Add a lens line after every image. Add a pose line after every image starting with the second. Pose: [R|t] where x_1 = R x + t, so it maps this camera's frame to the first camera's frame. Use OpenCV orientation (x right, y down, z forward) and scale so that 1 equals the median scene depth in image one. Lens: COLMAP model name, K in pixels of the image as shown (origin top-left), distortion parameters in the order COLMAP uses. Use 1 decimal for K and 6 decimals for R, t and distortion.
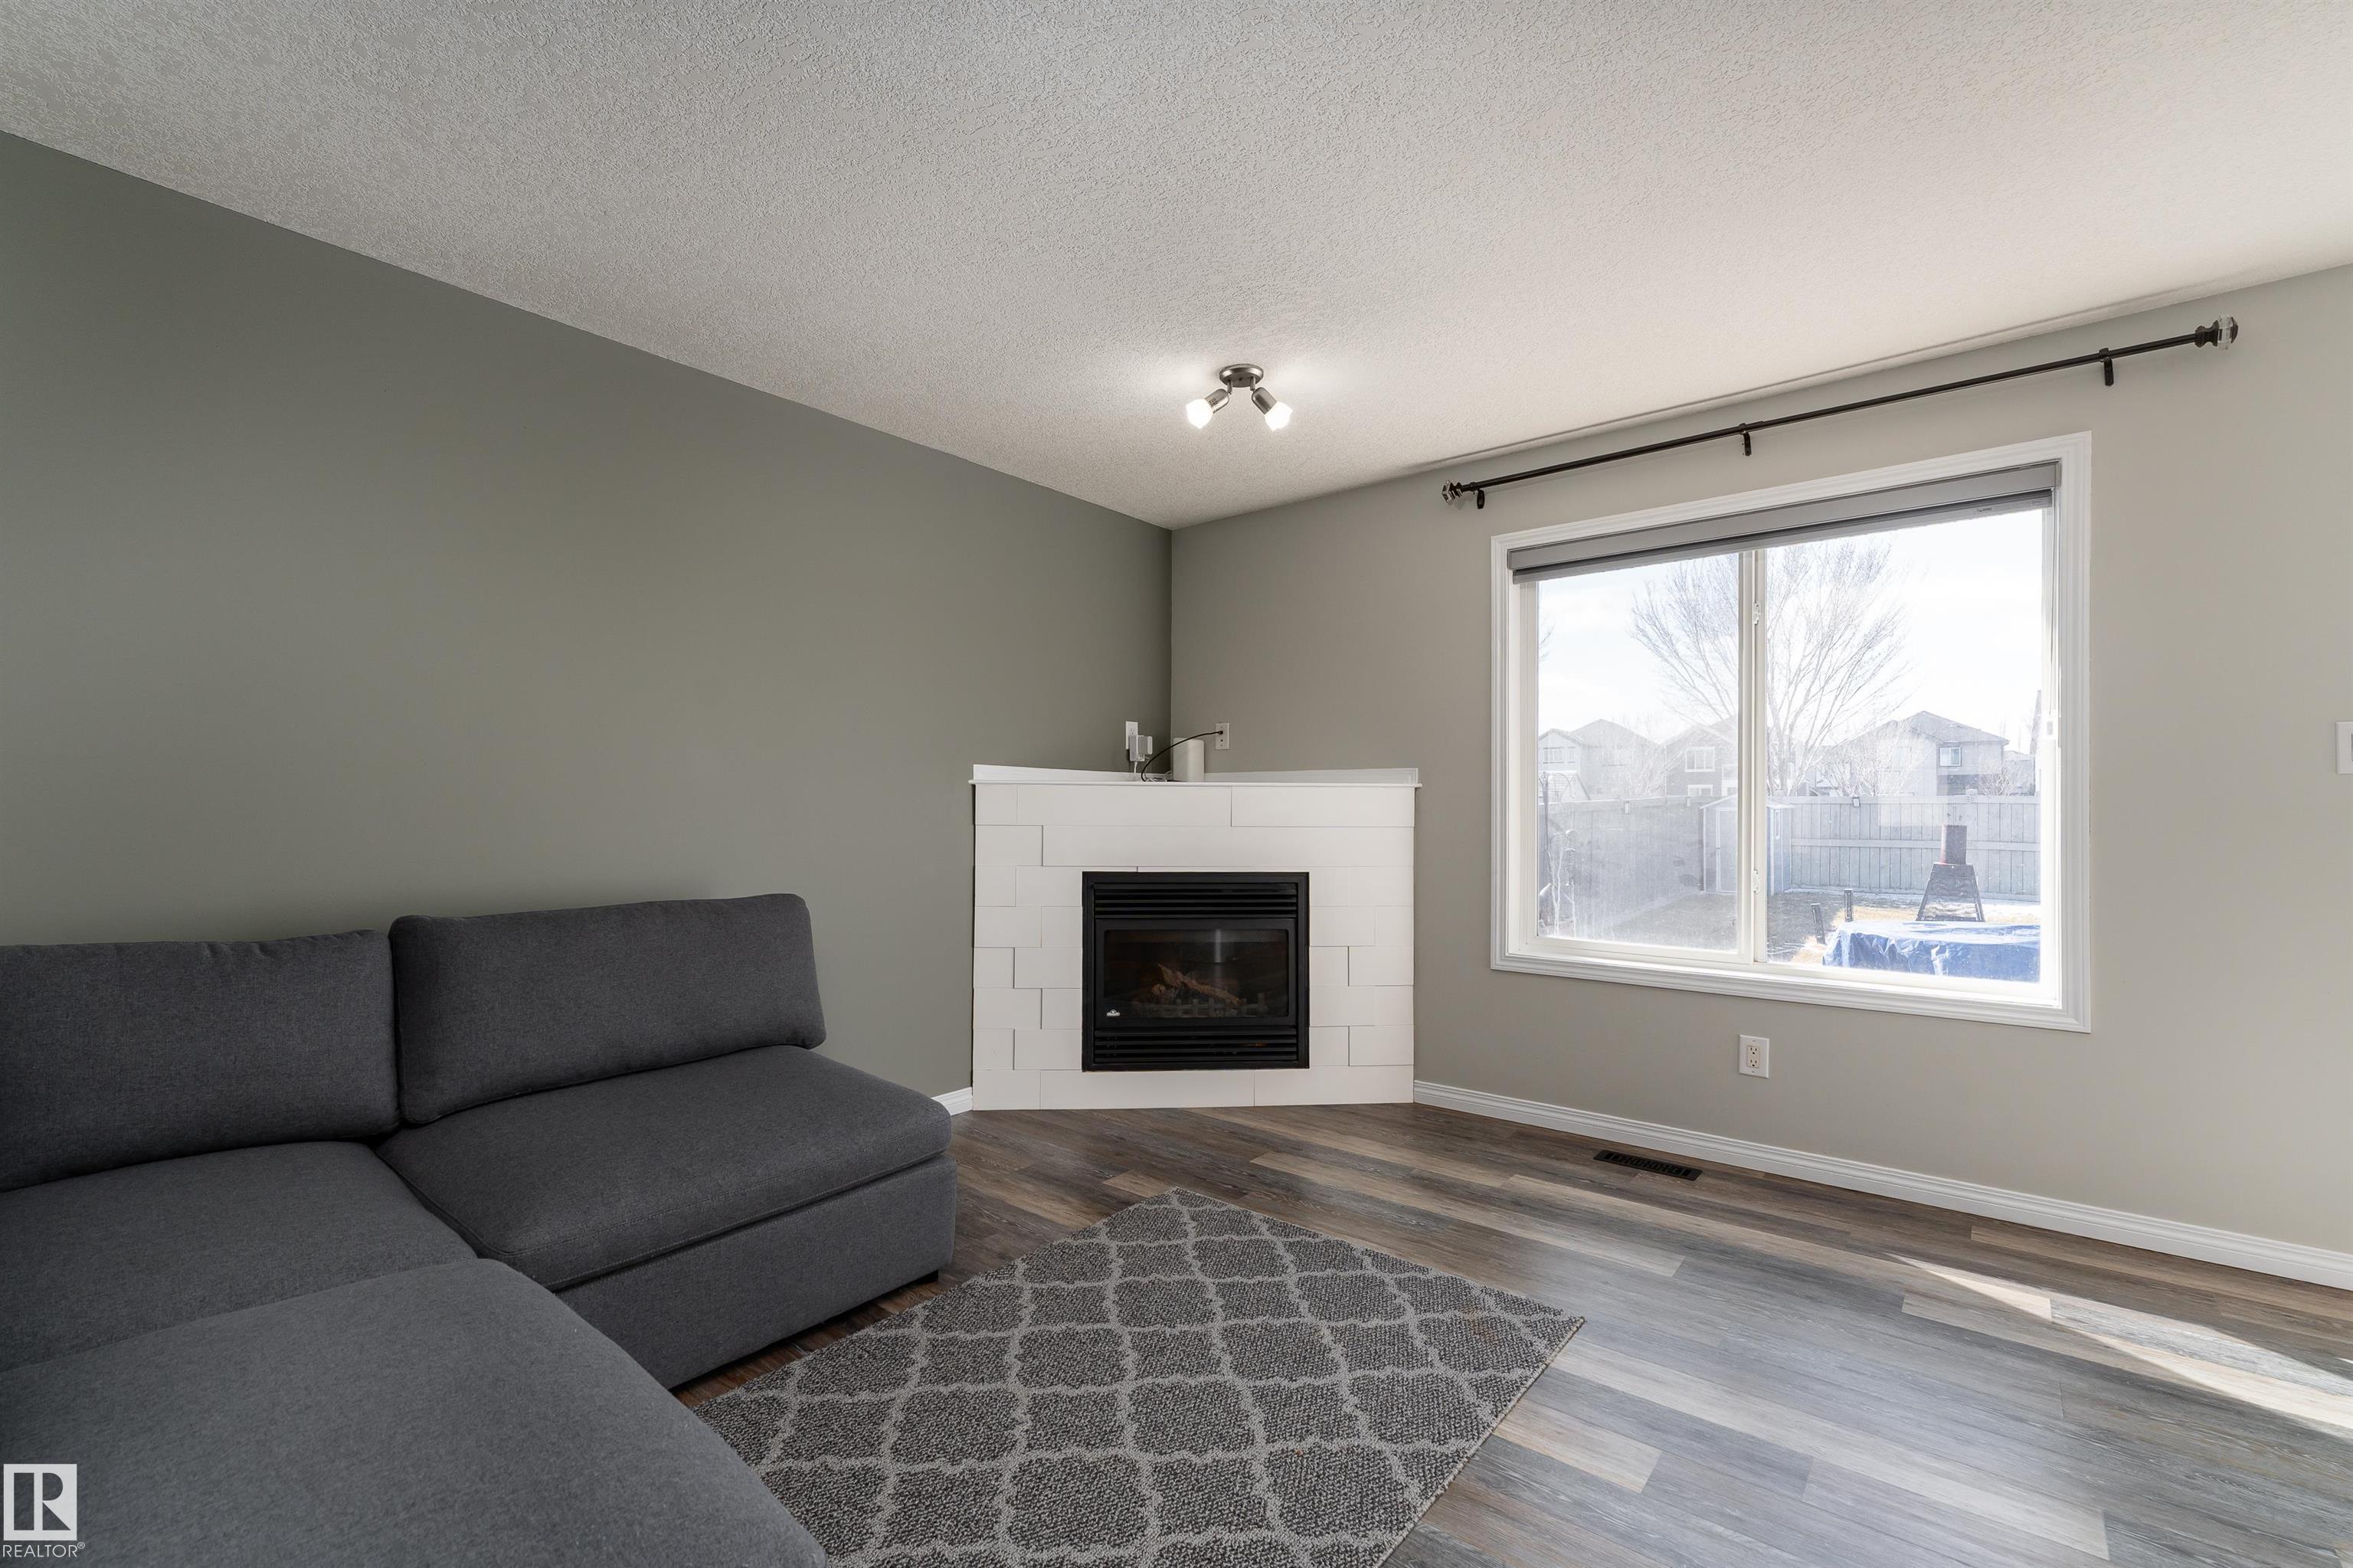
lens RADIAL K [[1020.5, 0, 1115.6], [0, 1020.5, 803.5], [0, 0, 1]] dist [-0.000206, 0.000139]
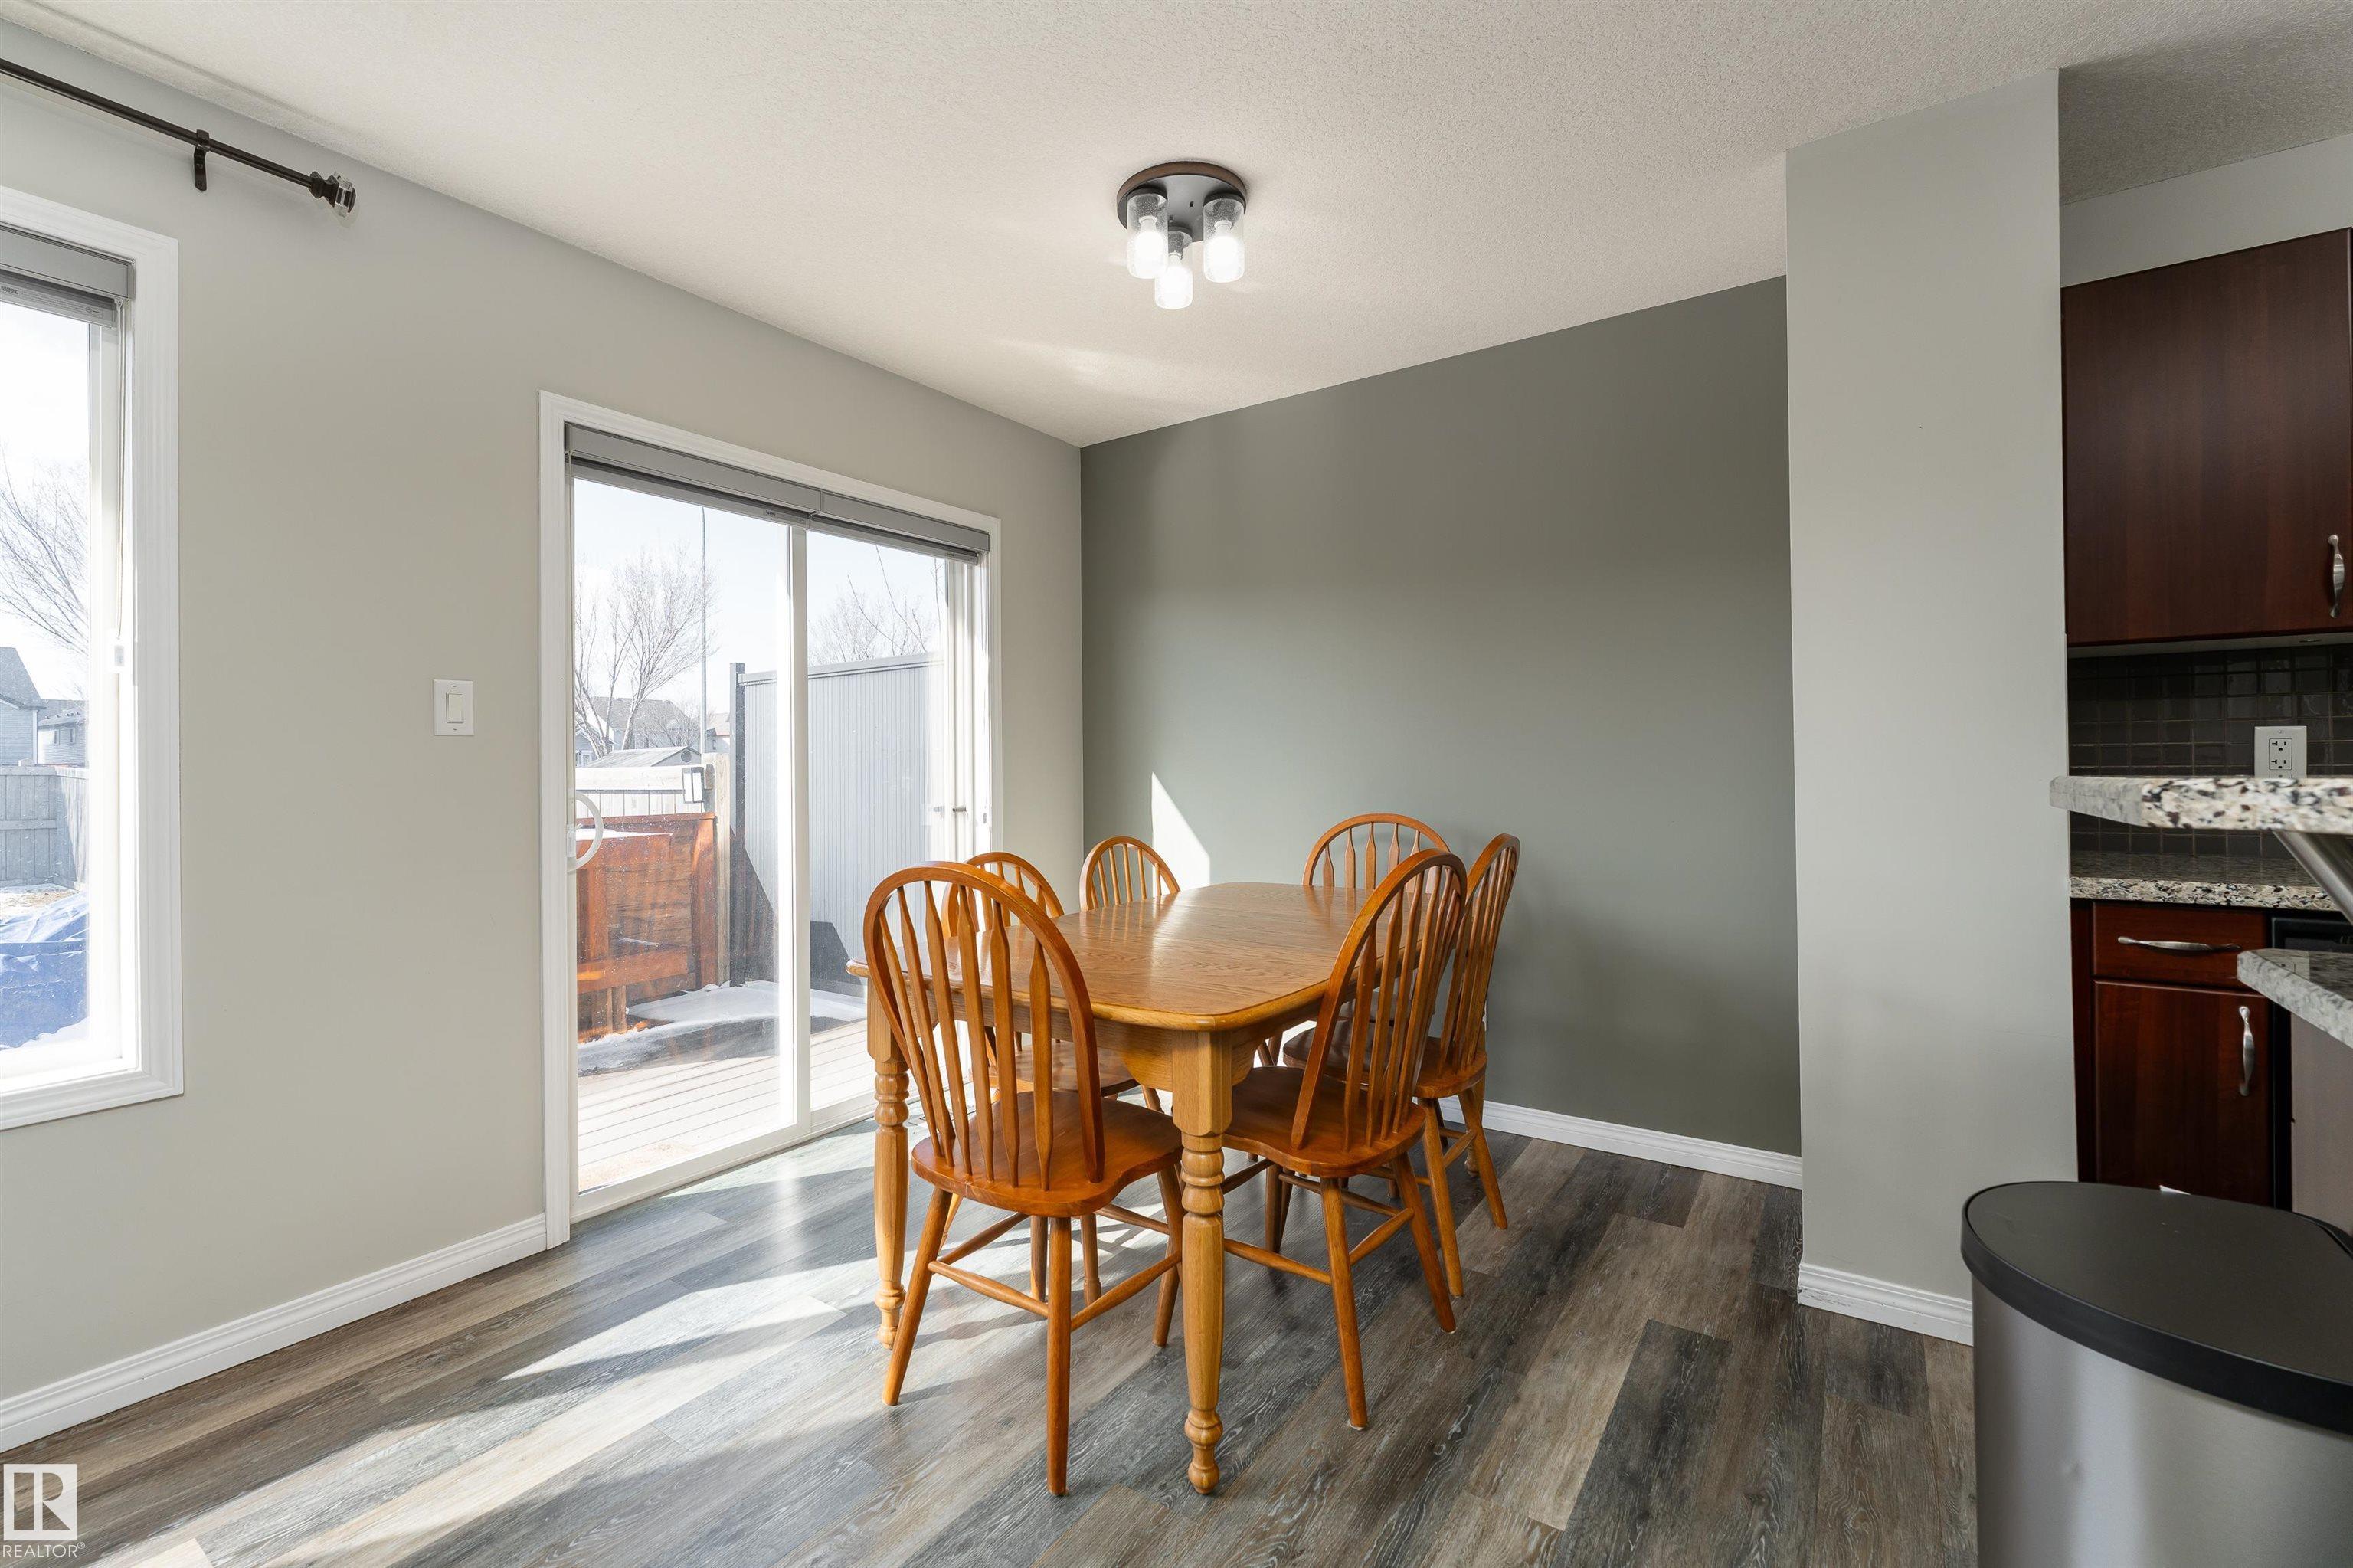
lens RADIAL K [[1023.6, 0, 1112.9], [0, 1023.6, 764.3], [0, 0, 1]] dist [0.000228, 0.000076]
pose [[-0.083505, 0.001940, 0.996505, 0.164847], [0.006276, 0.999979, -0.001421, 0.002114], [-0.996488, 0.006135, -0.083515, 0.350630]]
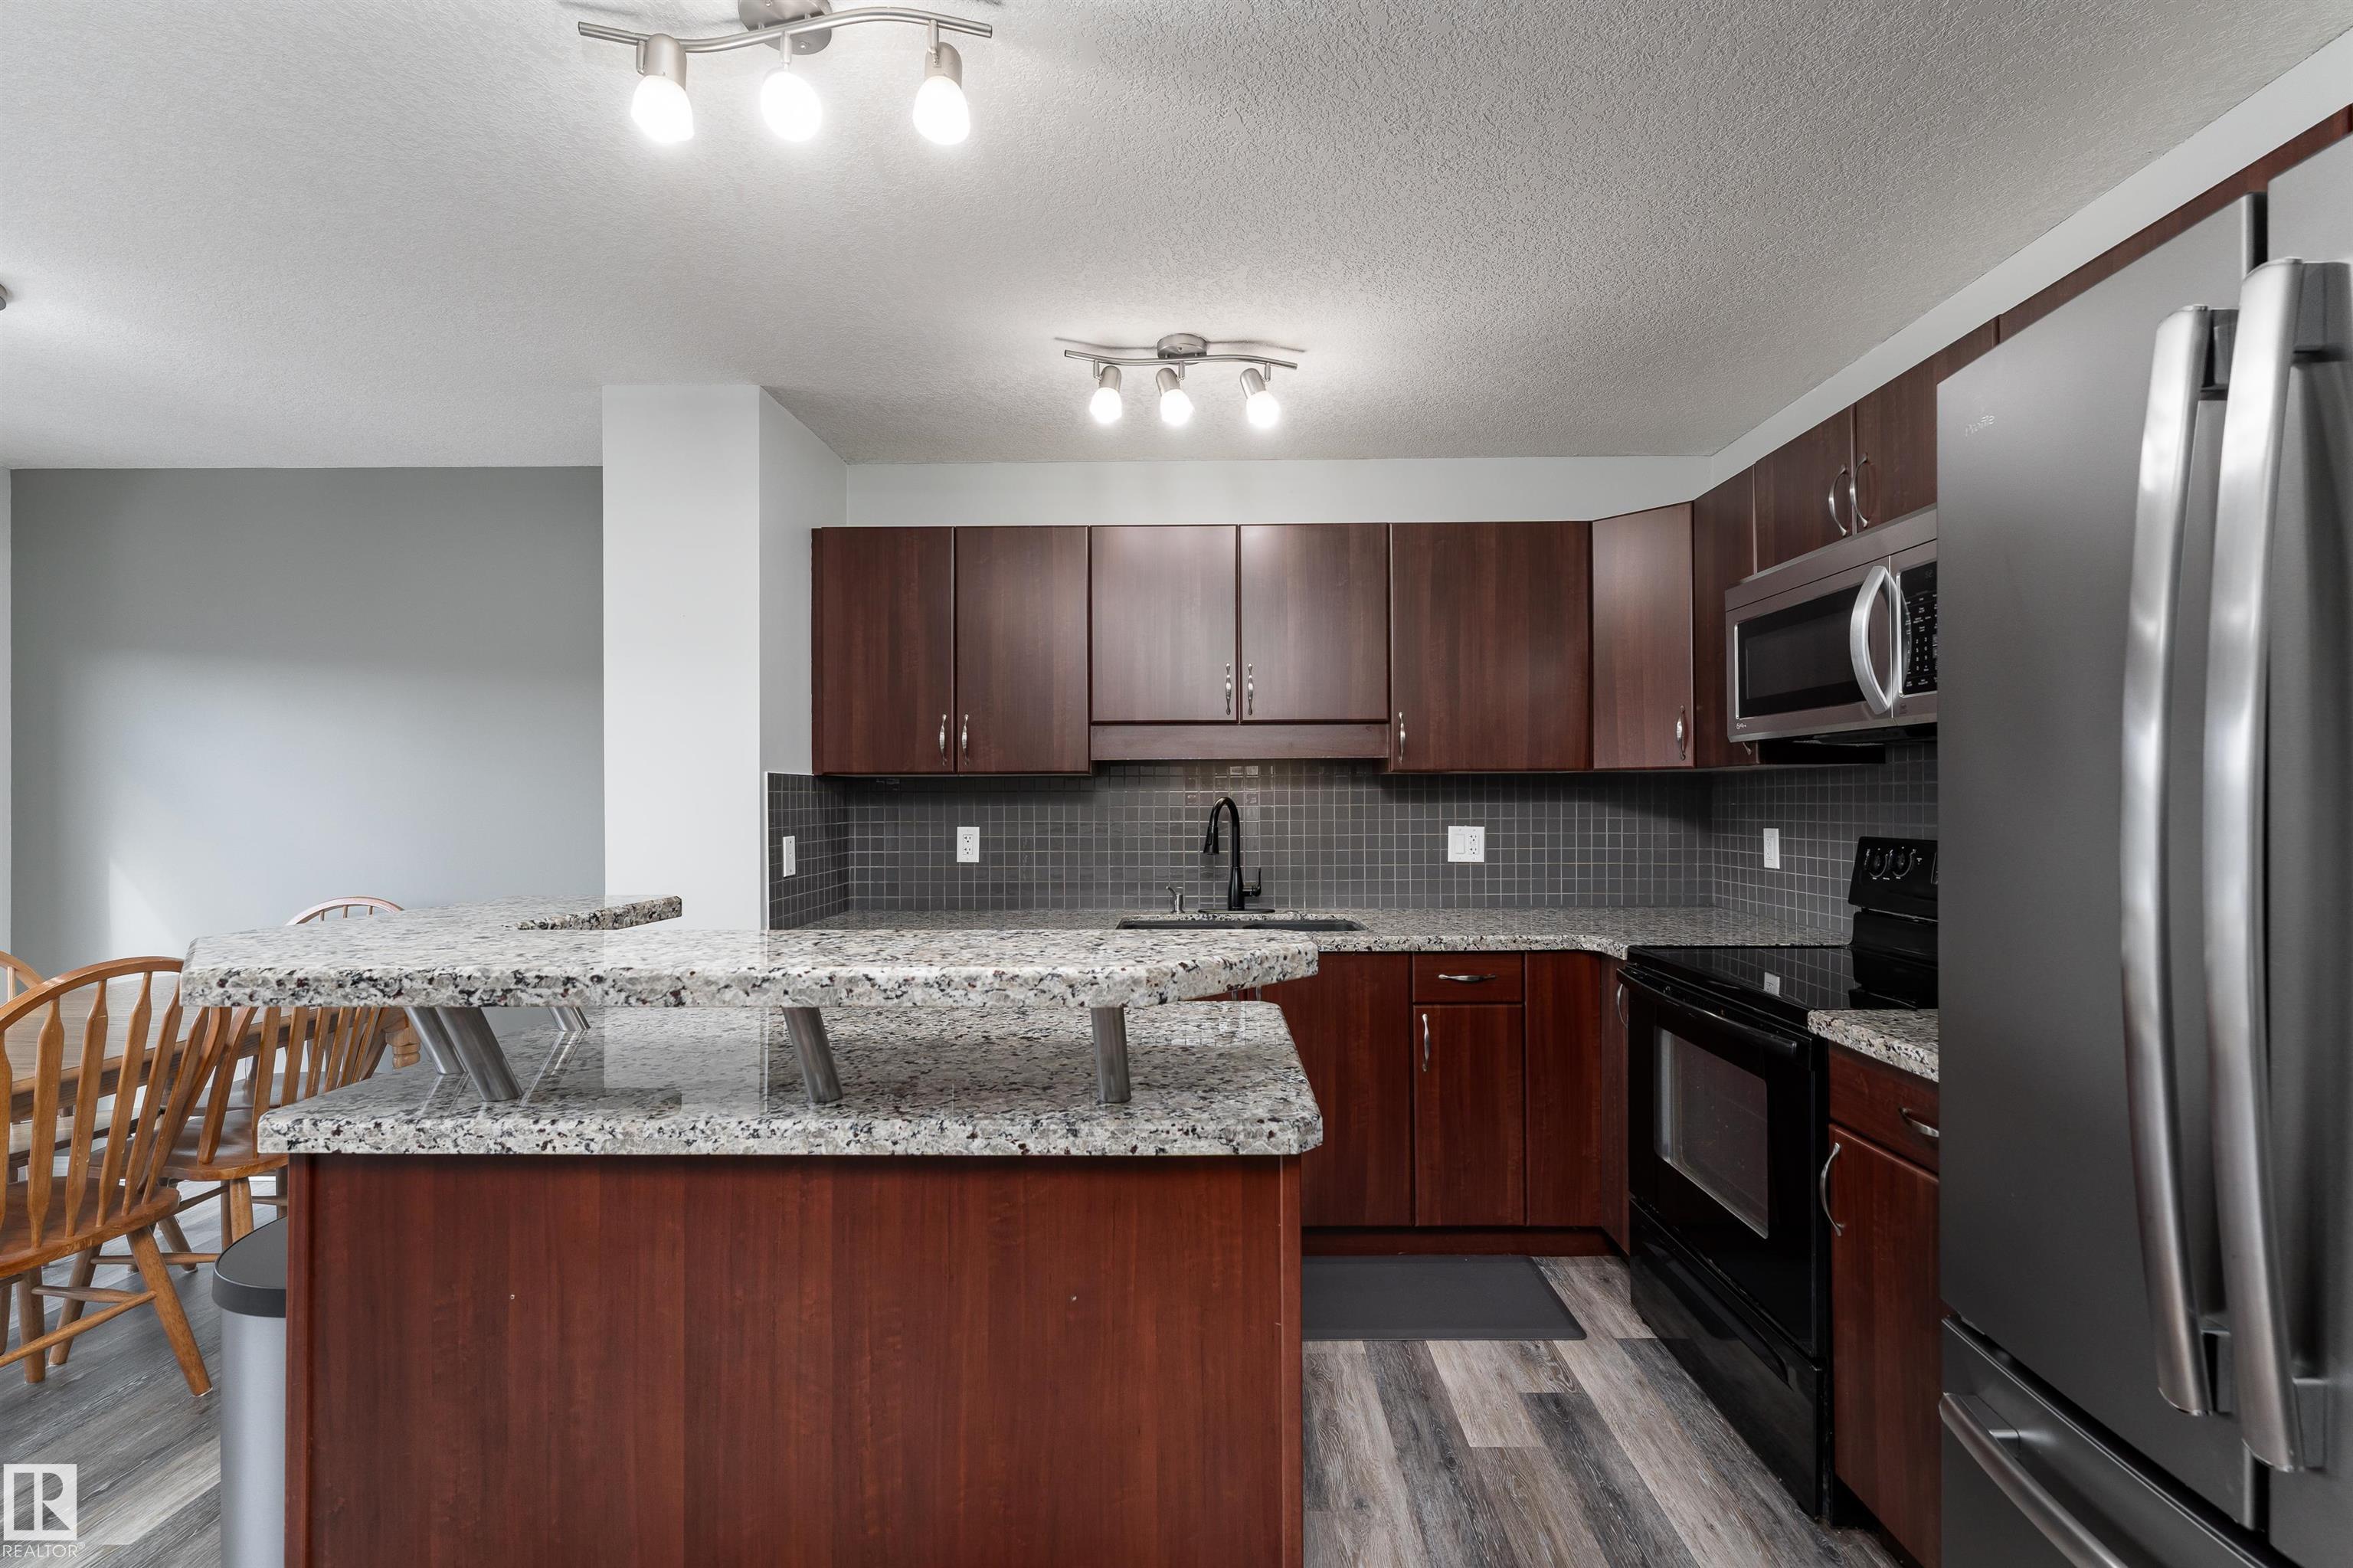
lens RADIAL K [[996.4, 0, 1189.6], [0, 996.4, 795.9], [0, 0, 1]] dist [0.000998, 0.000178]
pose [[-0.649469, 0.000385, 0.760388, -0.171329], [-0.001553, 0.999997, -0.001832, -0.050612], [-0.760387, -0.002371, -0.649466, 0.020350]]
